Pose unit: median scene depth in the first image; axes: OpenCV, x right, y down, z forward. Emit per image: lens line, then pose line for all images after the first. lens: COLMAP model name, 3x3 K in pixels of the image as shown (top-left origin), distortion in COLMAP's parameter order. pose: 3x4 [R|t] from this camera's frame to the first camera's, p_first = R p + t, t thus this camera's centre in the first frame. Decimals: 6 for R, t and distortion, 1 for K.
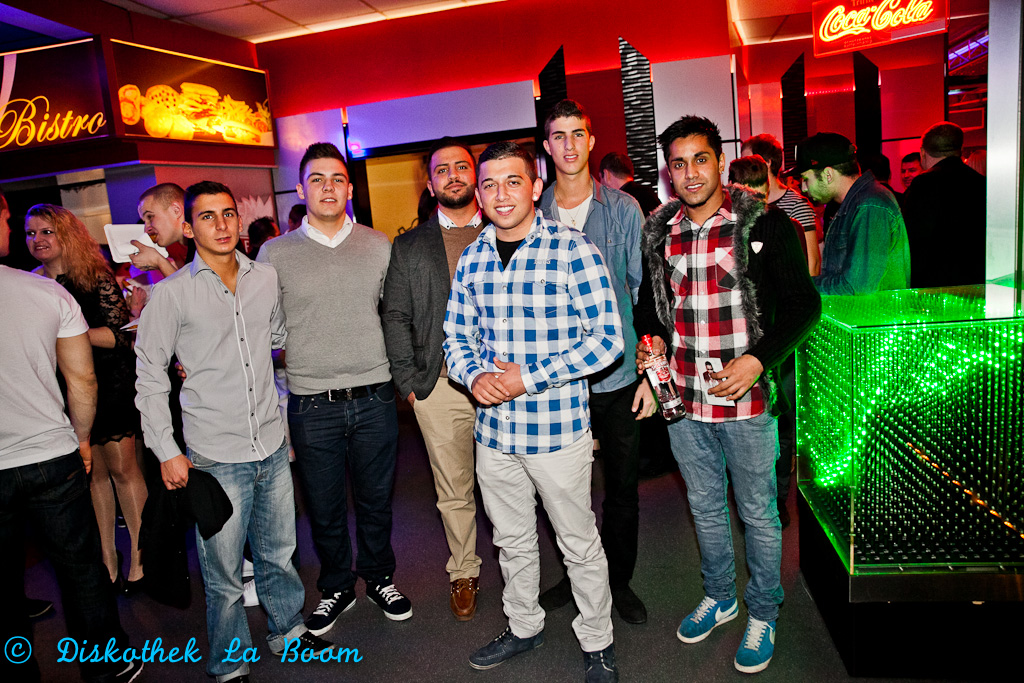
lens RADIAL K [[705.8, 0, 511.3], [0, 705.8, 339.0], [0, 0, 1]] dist [-0.003818, -0.000204]
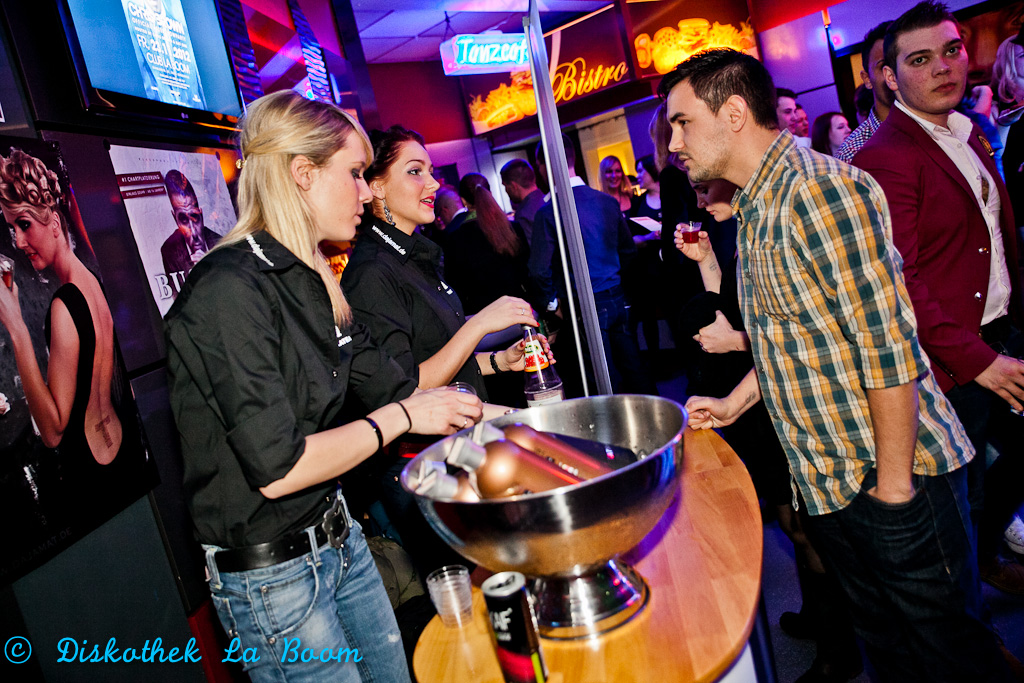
lens RADIAL K [[861.9, 0, 510.9], [0, 861.9, 339.7], [0, 0, 1]] dist [0.001970, 0.001322]
pose [[0.830957, -0.017857, -0.556051, 0.091250], [0.059380, 0.996622, 0.056732, 0.068472], [0.553159, -0.080160, 0.829210, -0.406061]]
